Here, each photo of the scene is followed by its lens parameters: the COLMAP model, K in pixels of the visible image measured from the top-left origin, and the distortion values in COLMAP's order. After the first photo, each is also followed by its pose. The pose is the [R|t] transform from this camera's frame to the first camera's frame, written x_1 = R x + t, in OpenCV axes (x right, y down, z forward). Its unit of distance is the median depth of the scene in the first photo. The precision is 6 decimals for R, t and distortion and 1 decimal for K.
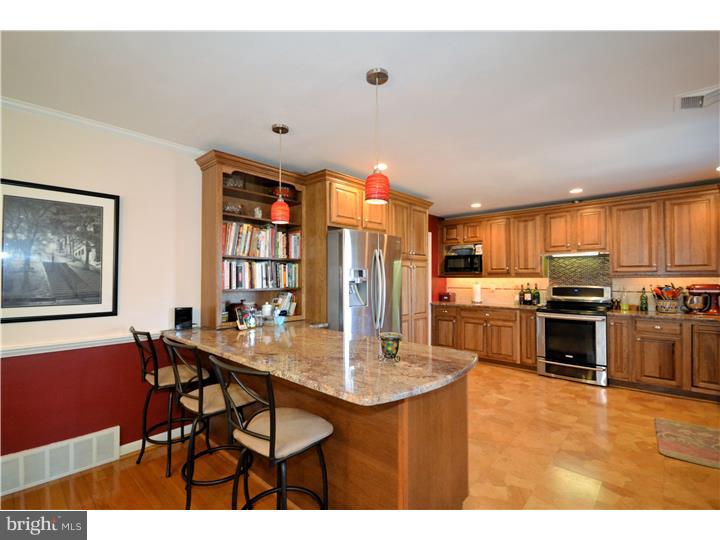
lens RADIAL K [[325.5, 0, 354.4], [0, 325.5, 272.5], [0, 0, 1]] dist [0.003120, -0.006096]
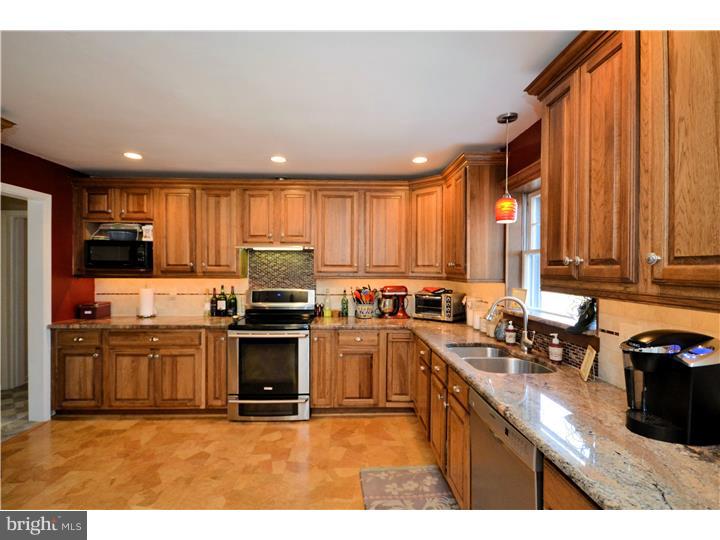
lens RADIAL K [[344.7, 0, 352.3], [0, 344.7, 273.3], [0, 0, 1]] dist [0.005206, -0.004832]
pose [[0.713664, -0.002477, 0.700484, 0.279640], [-0.016680, 0.999650, 0.020528, -0.019182], [-0.700290, -0.026334, 0.713373, 0.356941]]
